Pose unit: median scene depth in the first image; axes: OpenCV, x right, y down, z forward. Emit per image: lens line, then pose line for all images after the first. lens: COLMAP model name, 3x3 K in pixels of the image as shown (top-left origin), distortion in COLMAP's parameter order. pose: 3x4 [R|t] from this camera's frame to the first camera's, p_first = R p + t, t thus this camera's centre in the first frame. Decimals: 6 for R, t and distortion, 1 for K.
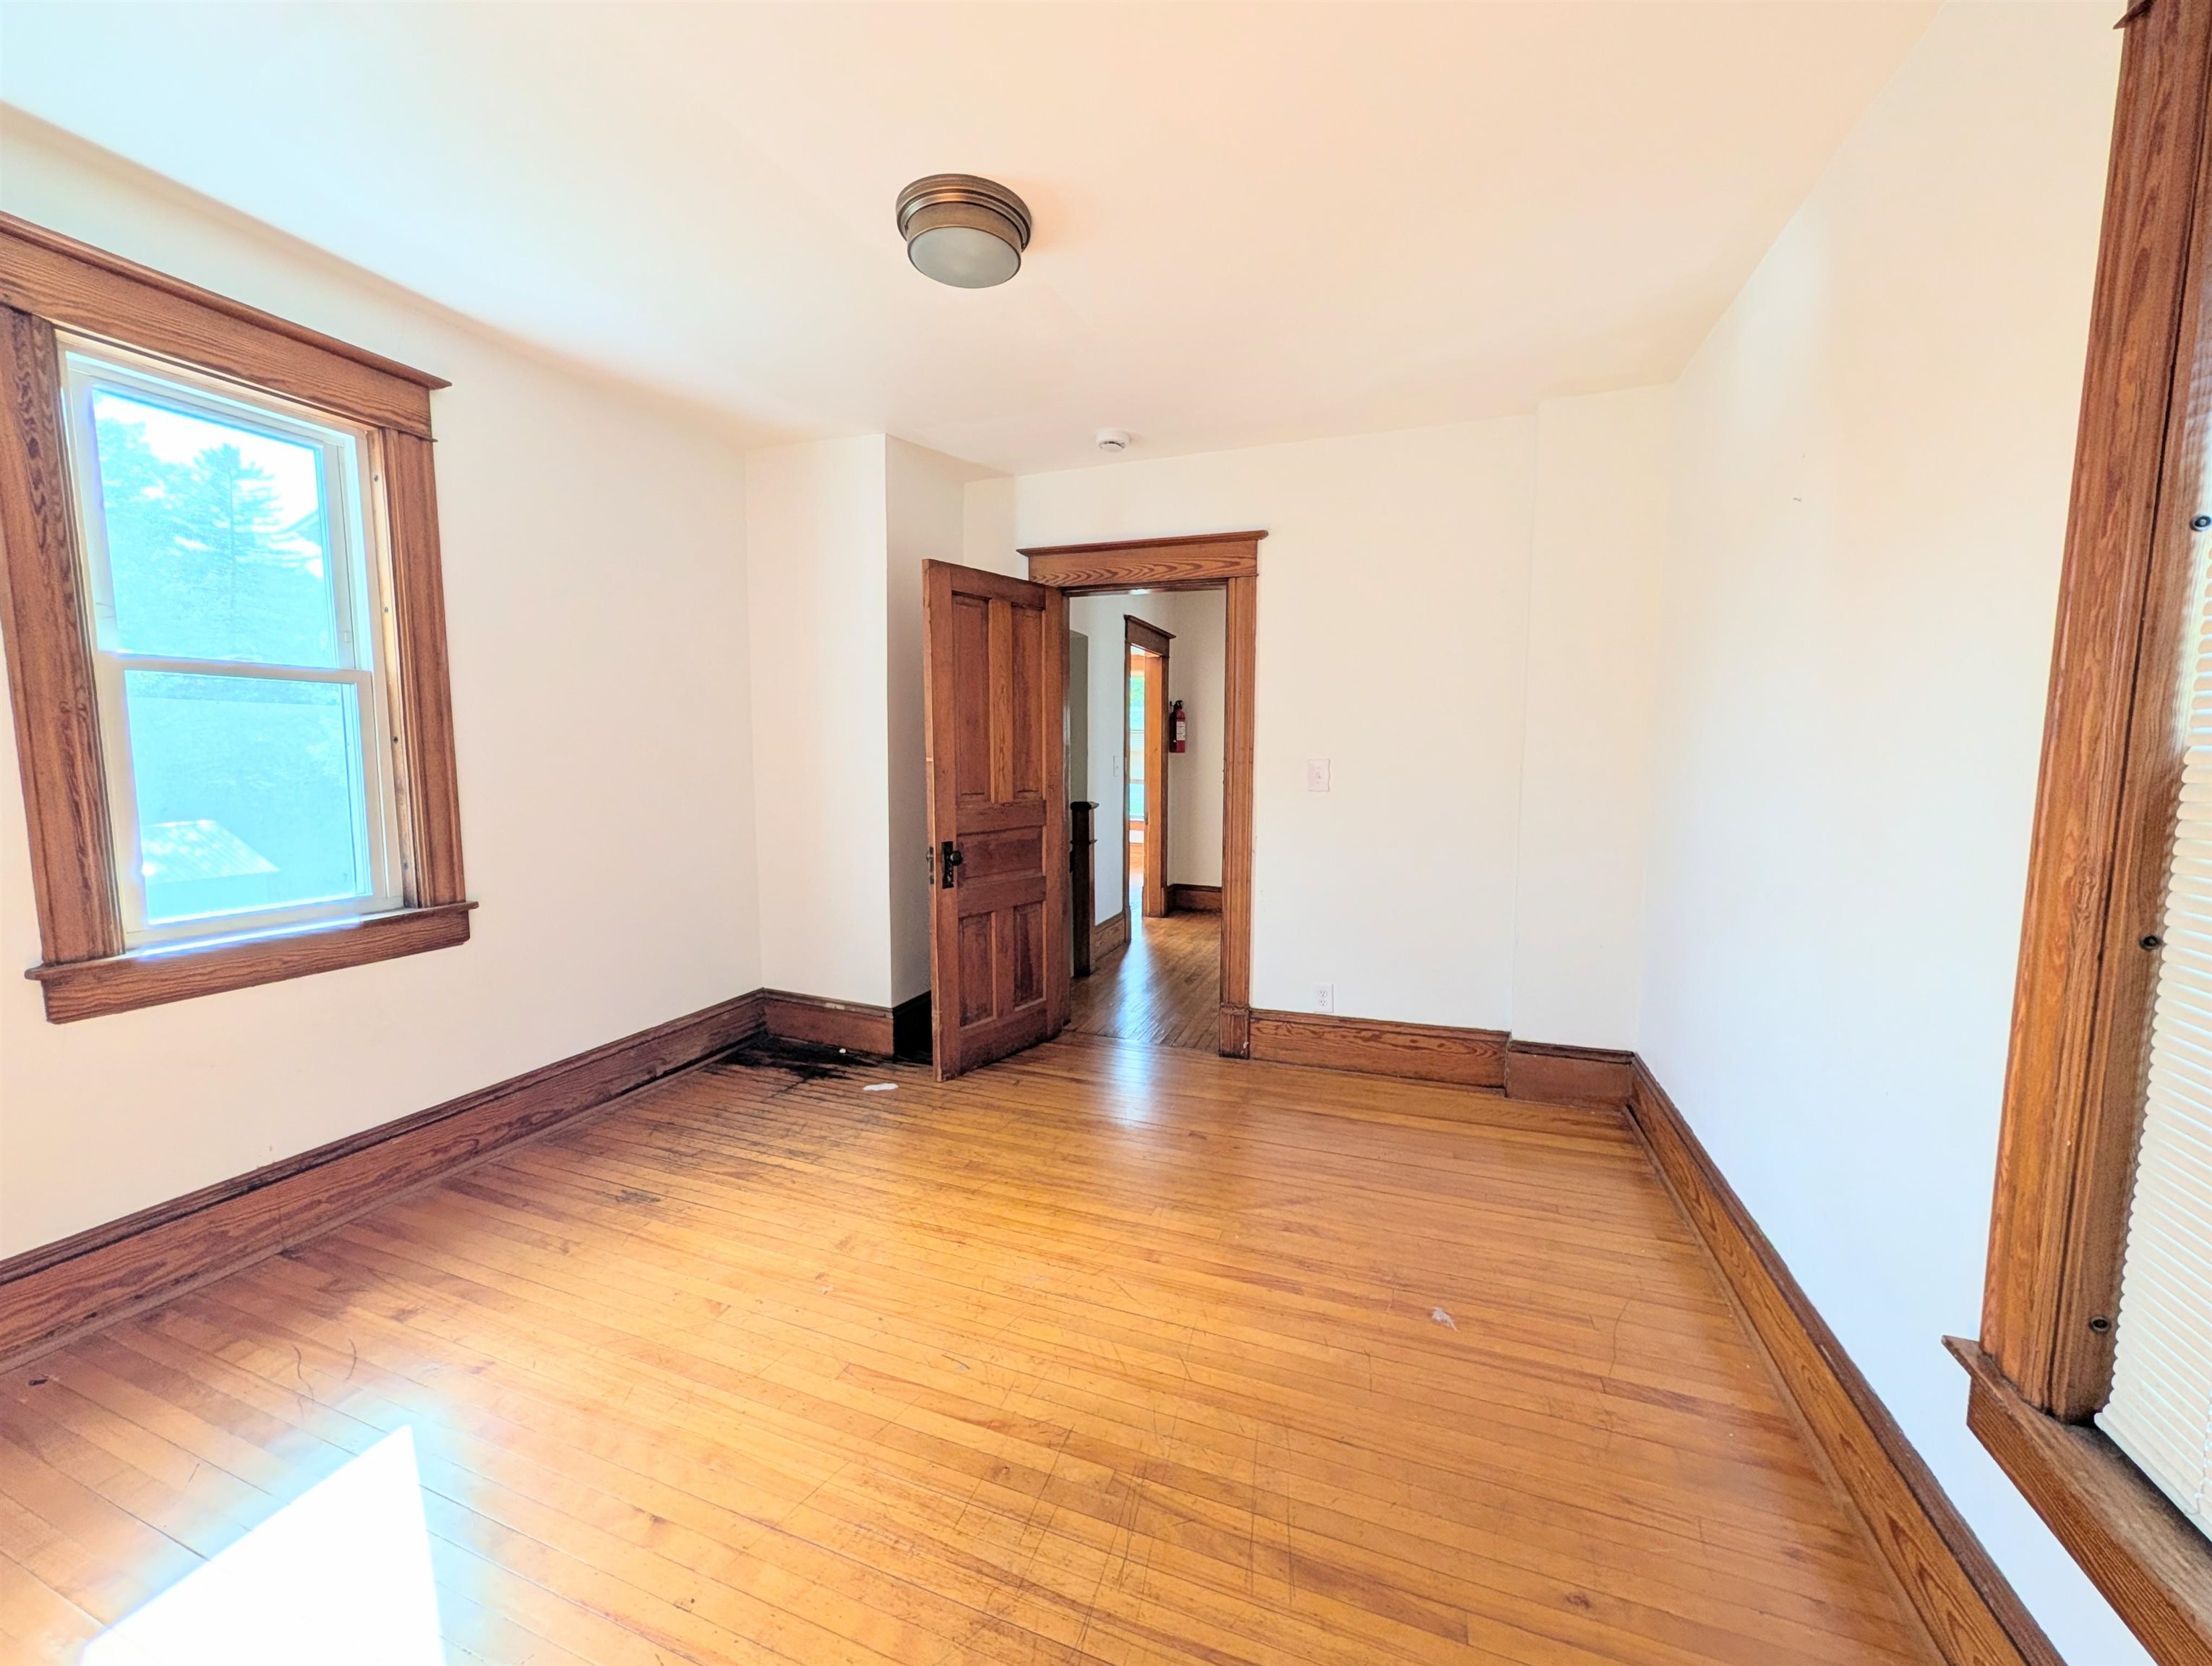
lens RADIAL K [[850.1, 0, 1108.6], [0, 850.1, 826.3], [0, 0, 1]] dist [0.002352, 0.000037]
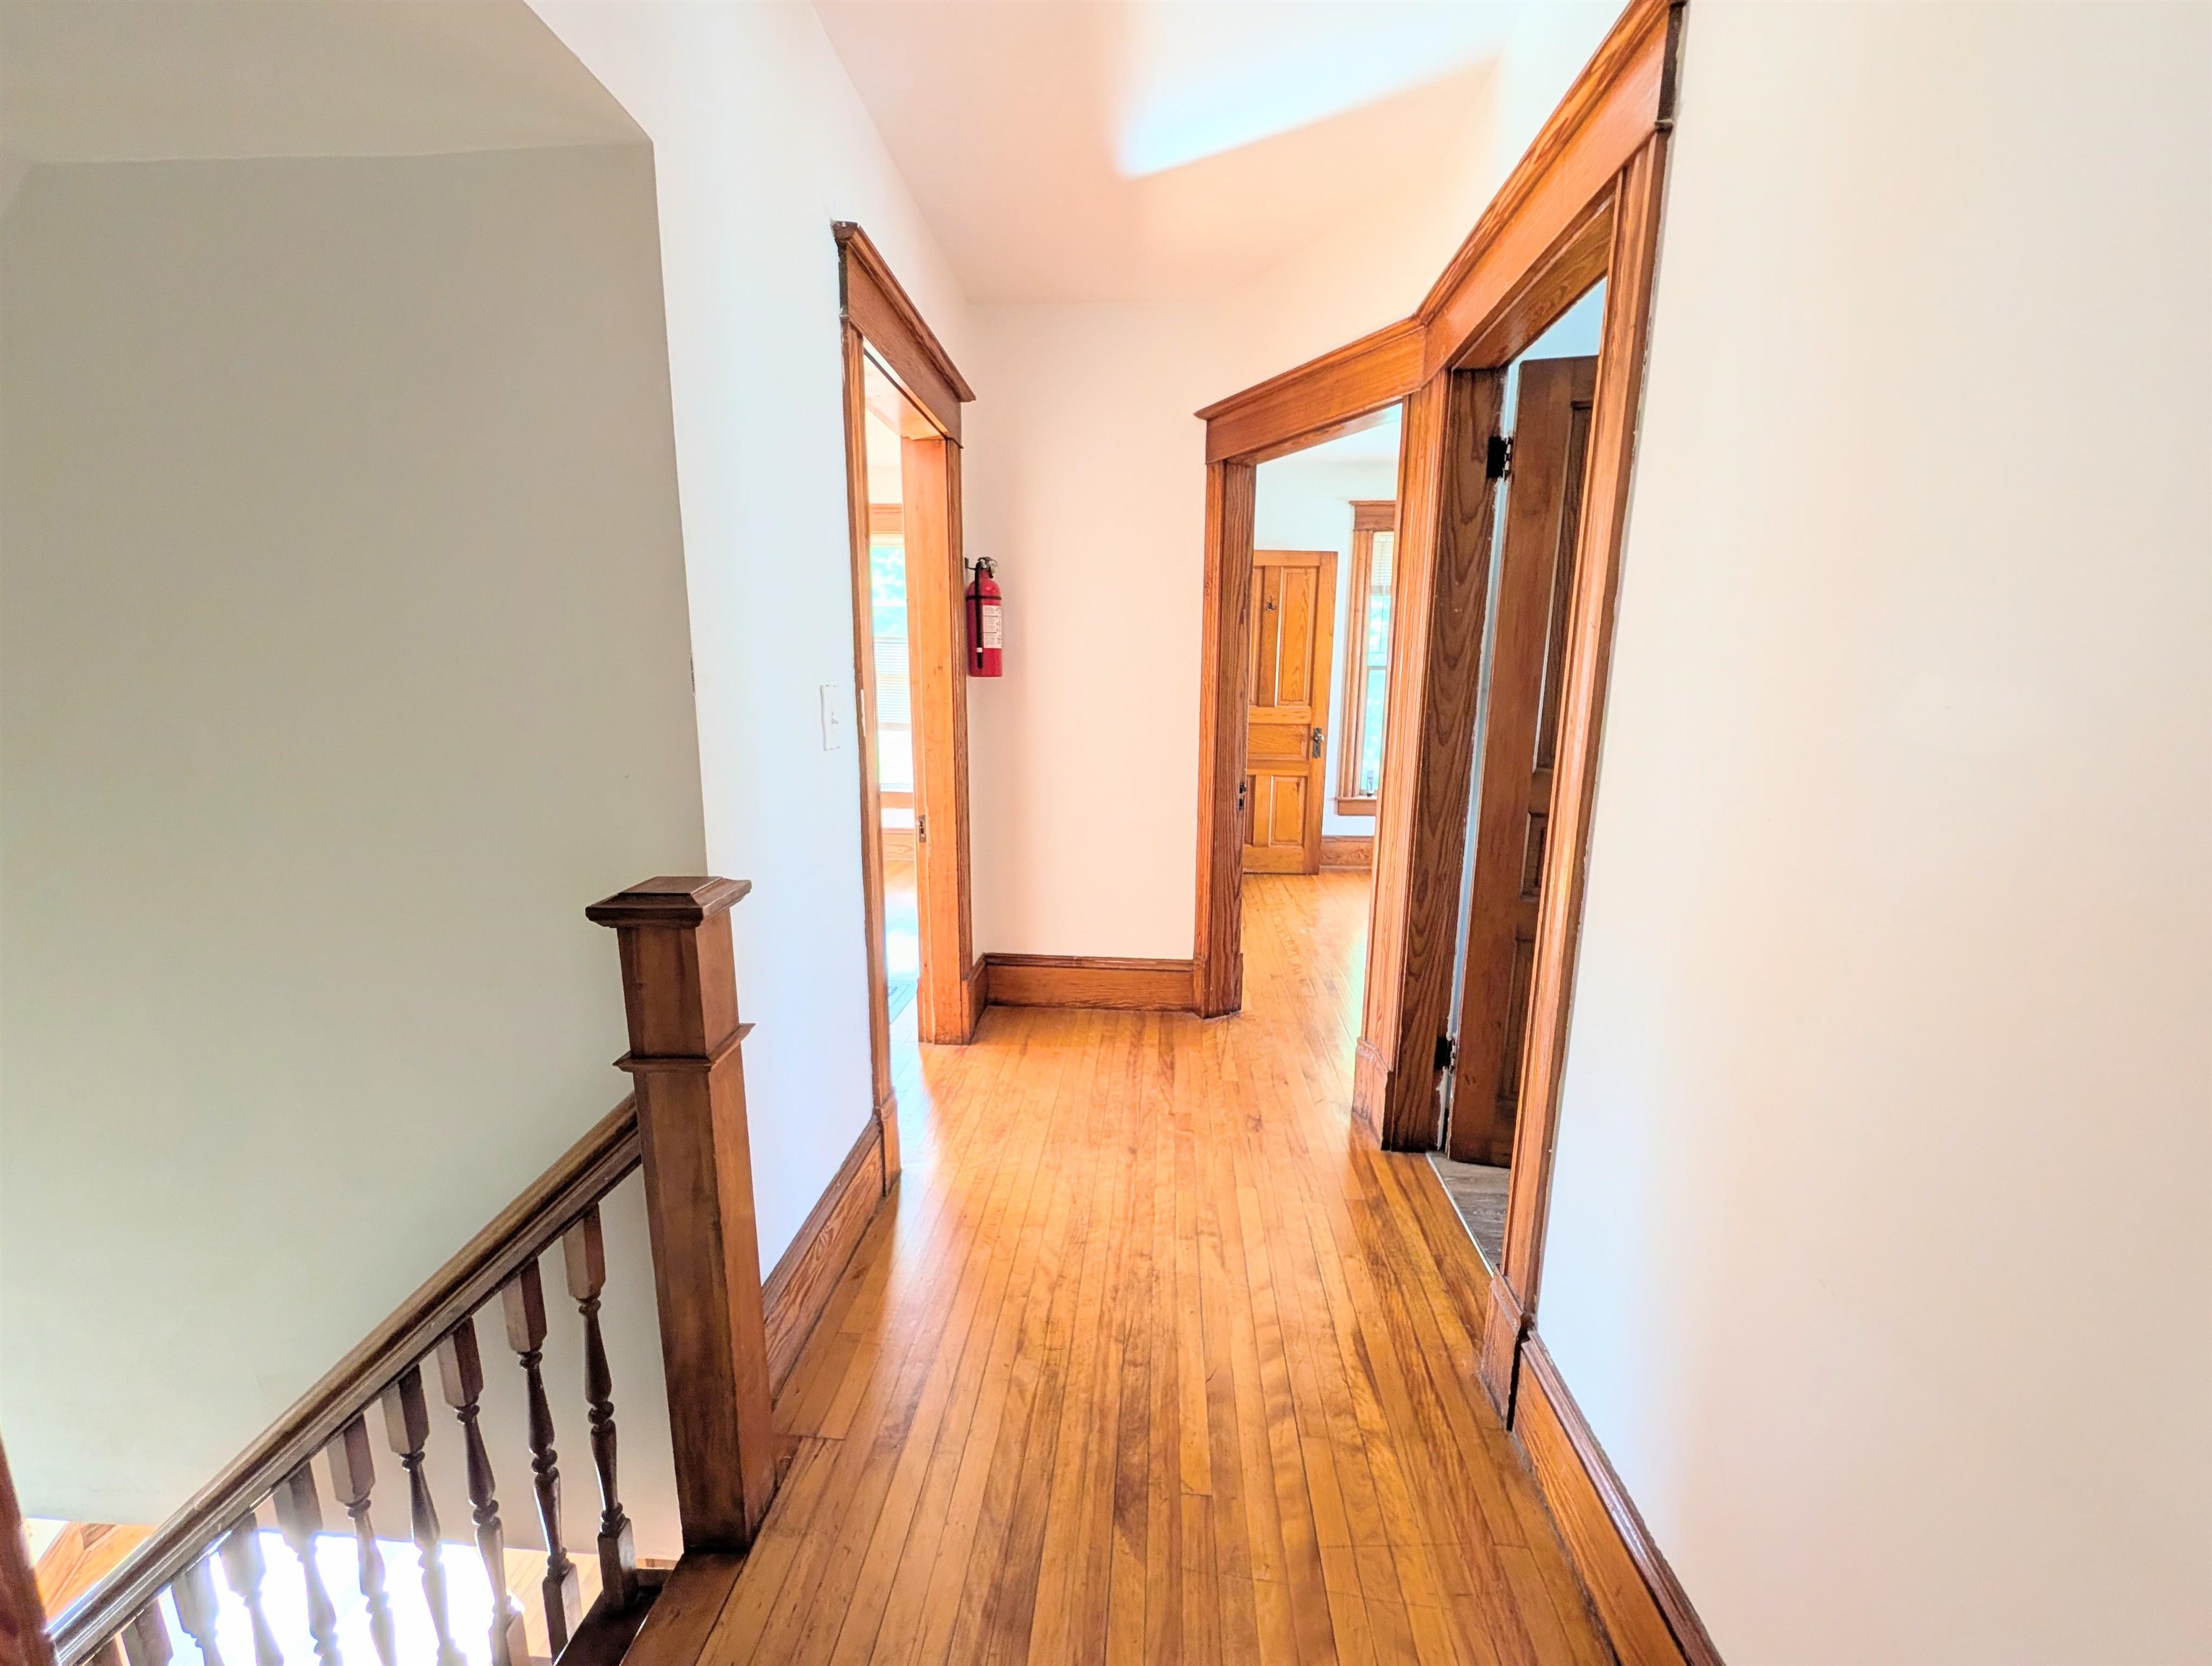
lens RADIAL K [[850.1, 0, 1111.6], [0, 850.1, 822.0], [0, 0, 1]] dist [0.002352, 0.000037]
pose [[0.958153, -0.046510, 0.282454, 0.014516], [0.022488, 0.995893, 0.087704, -0.048513], [-0.285373, -0.077682, 0.955263, 0.552298]]
